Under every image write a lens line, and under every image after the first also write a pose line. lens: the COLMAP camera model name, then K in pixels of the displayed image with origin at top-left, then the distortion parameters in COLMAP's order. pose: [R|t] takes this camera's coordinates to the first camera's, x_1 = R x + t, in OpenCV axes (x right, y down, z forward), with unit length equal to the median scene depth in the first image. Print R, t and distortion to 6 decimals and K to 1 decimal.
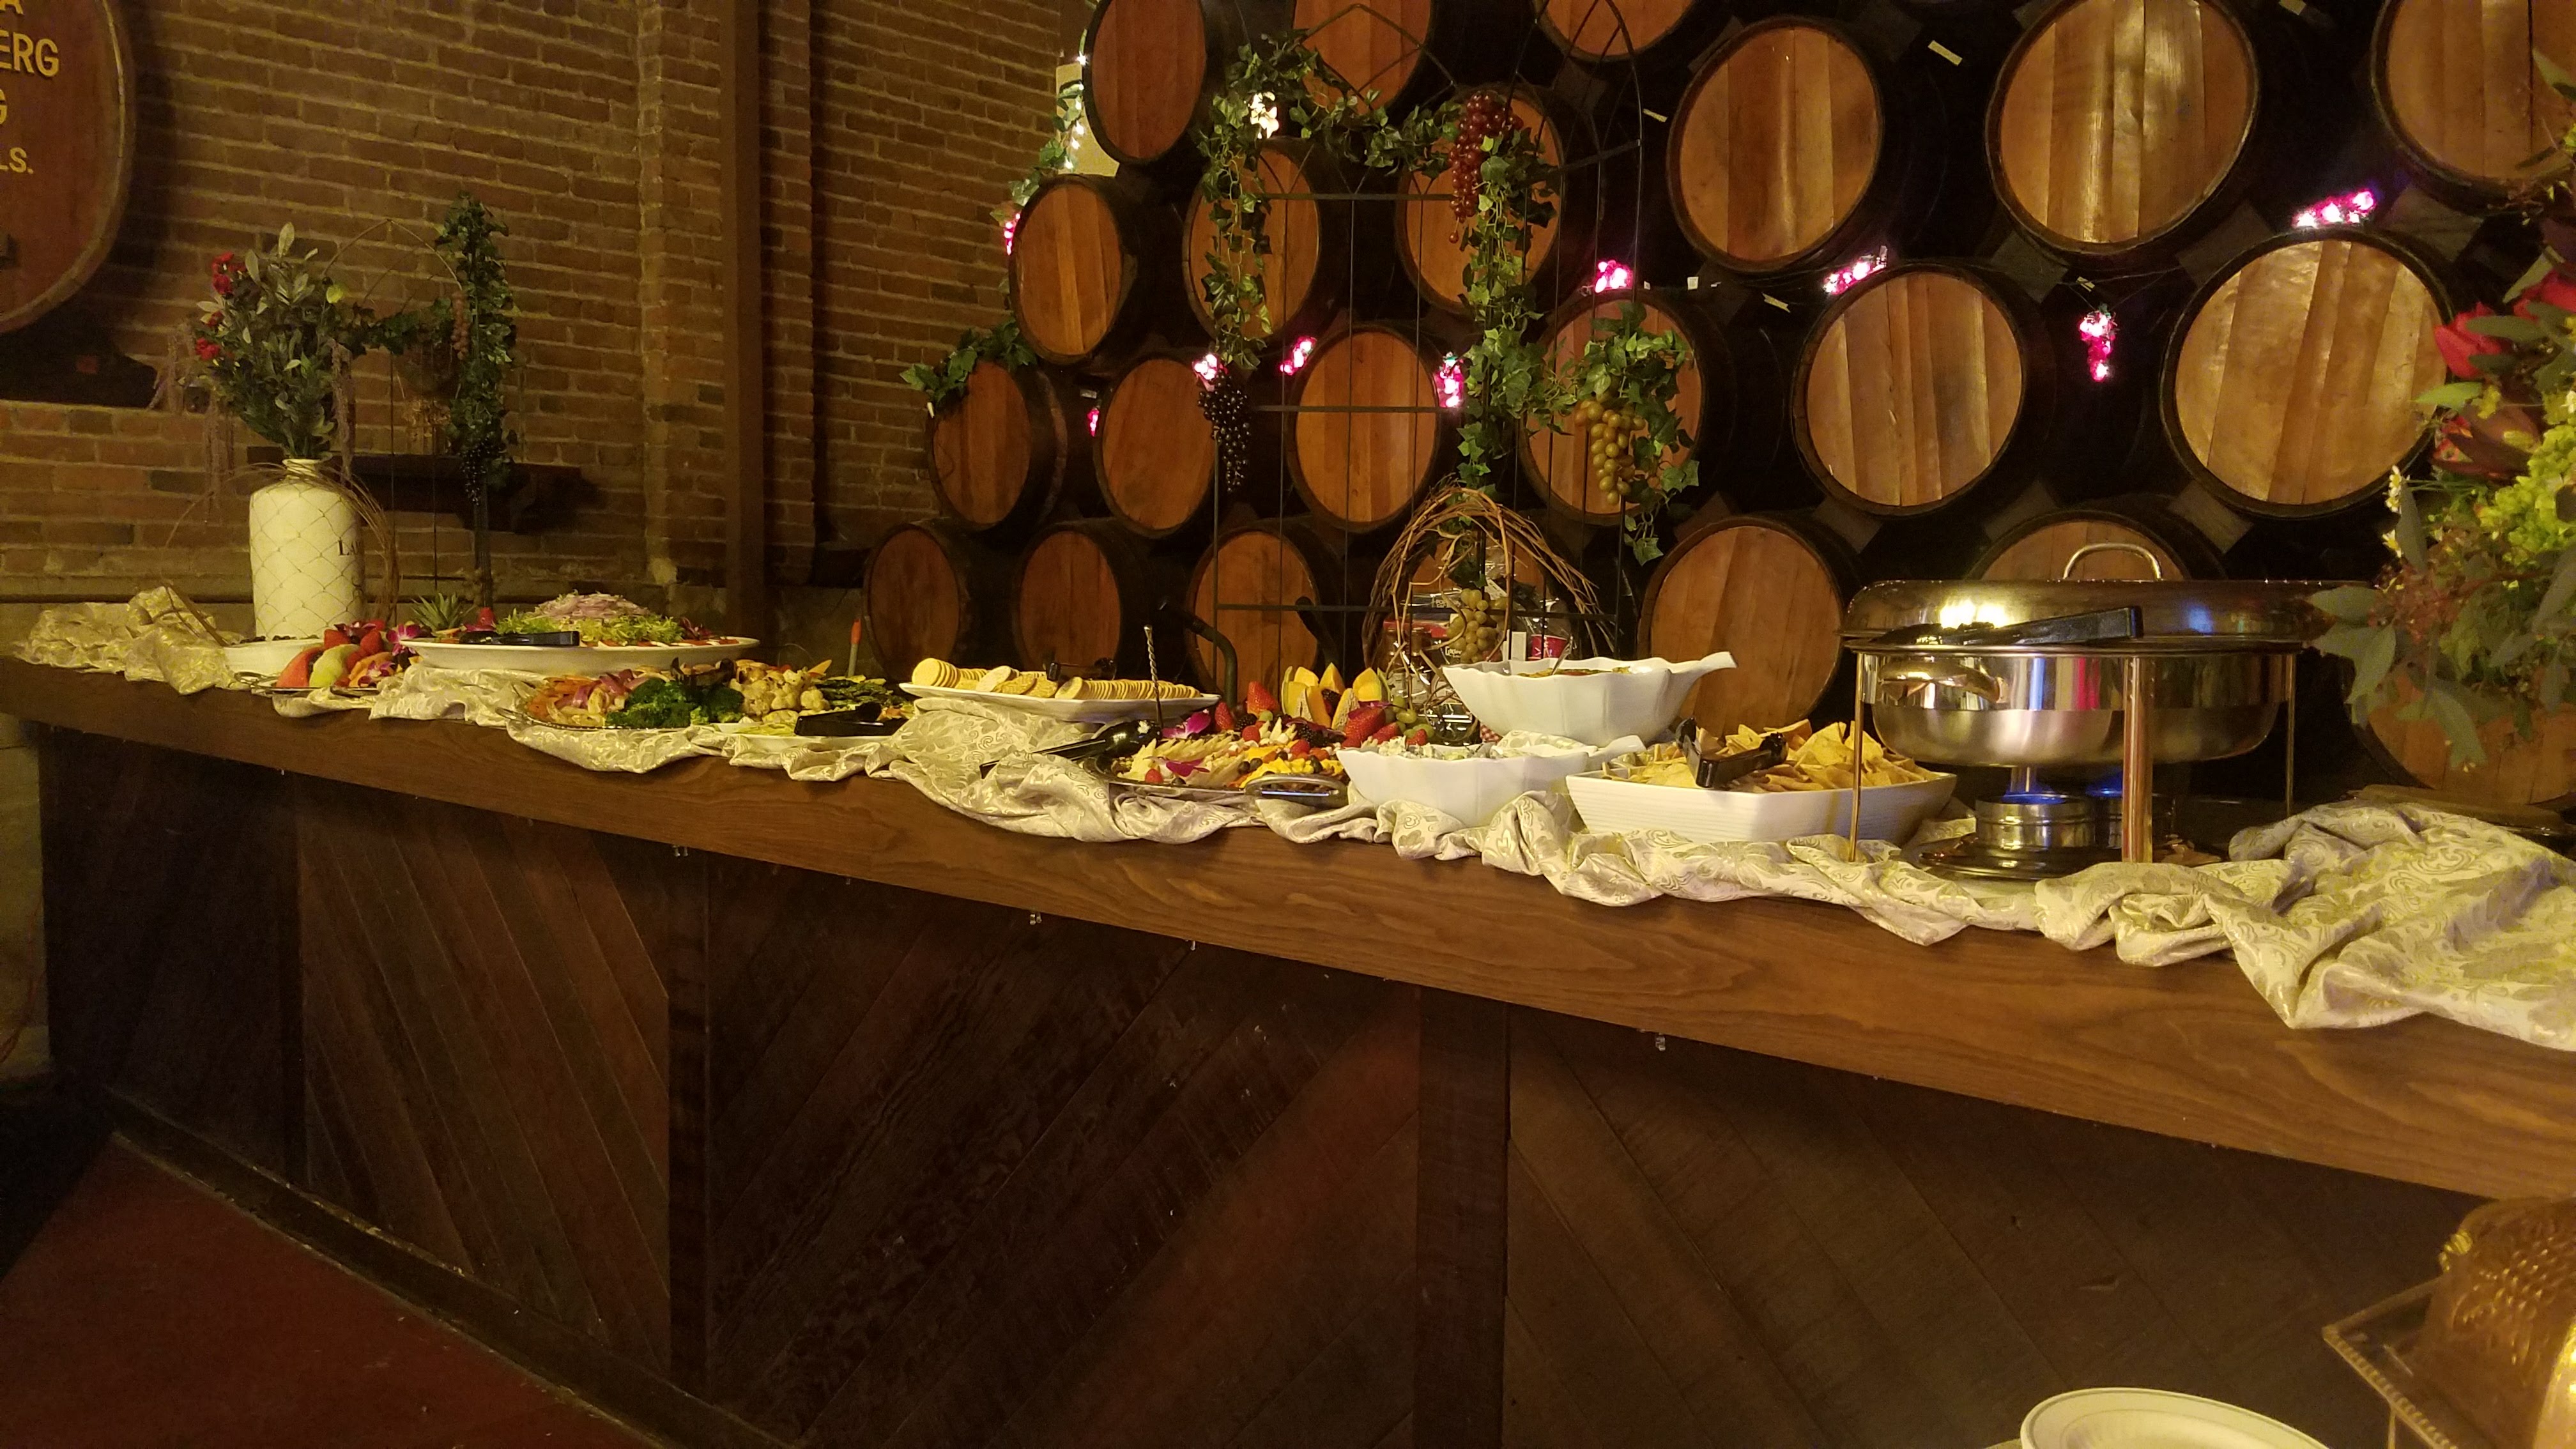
lens RADIAL K [[2013.0, 0, 1295.0], [0, 2013.0, 823.6], [0, 0, 1]] dist [0.121305, -0.200012]
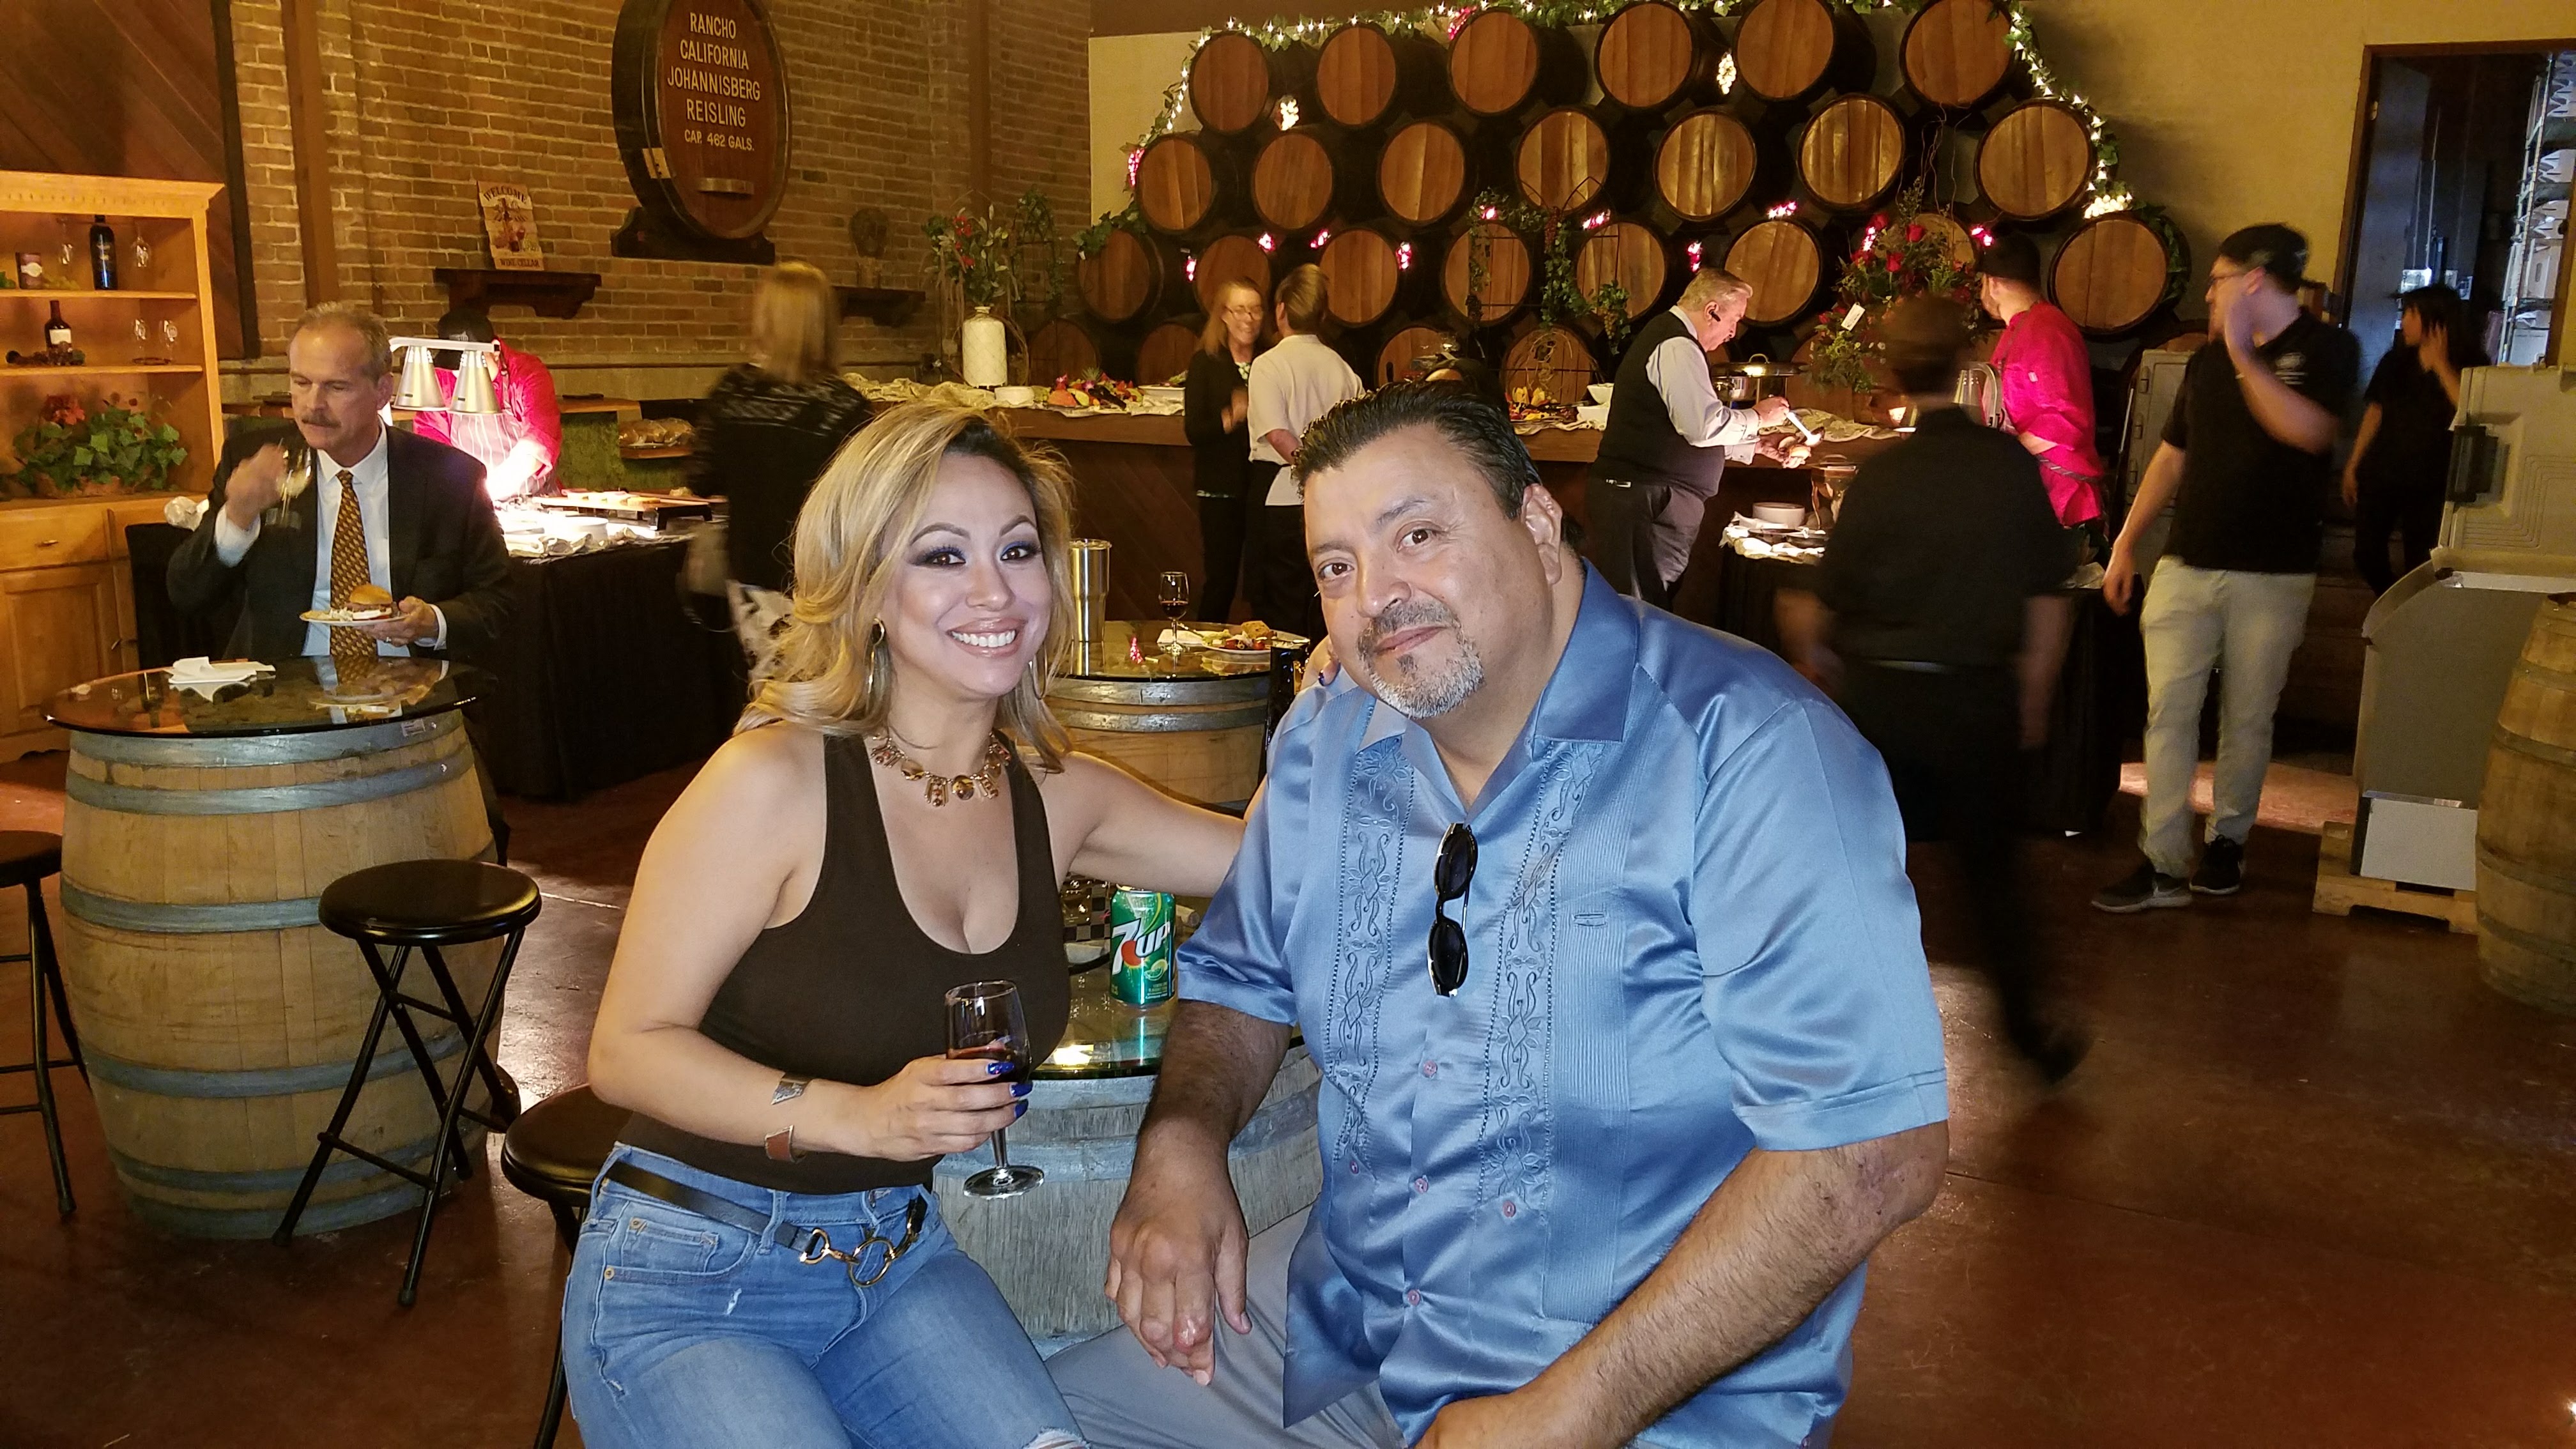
lens RADIAL K [[1957.1, 0, 1242.3], [0, 1957.1, 840.6], [0, 0, 1]] dist [0.204018, -0.421667]
pose [[0.971567, -0.064081, 0.227930, -0.588005], [0.031910, 0.989334, 0.142125, 0.088050], [-0.234606, -0.130810, 0.963249, -1.040195]]
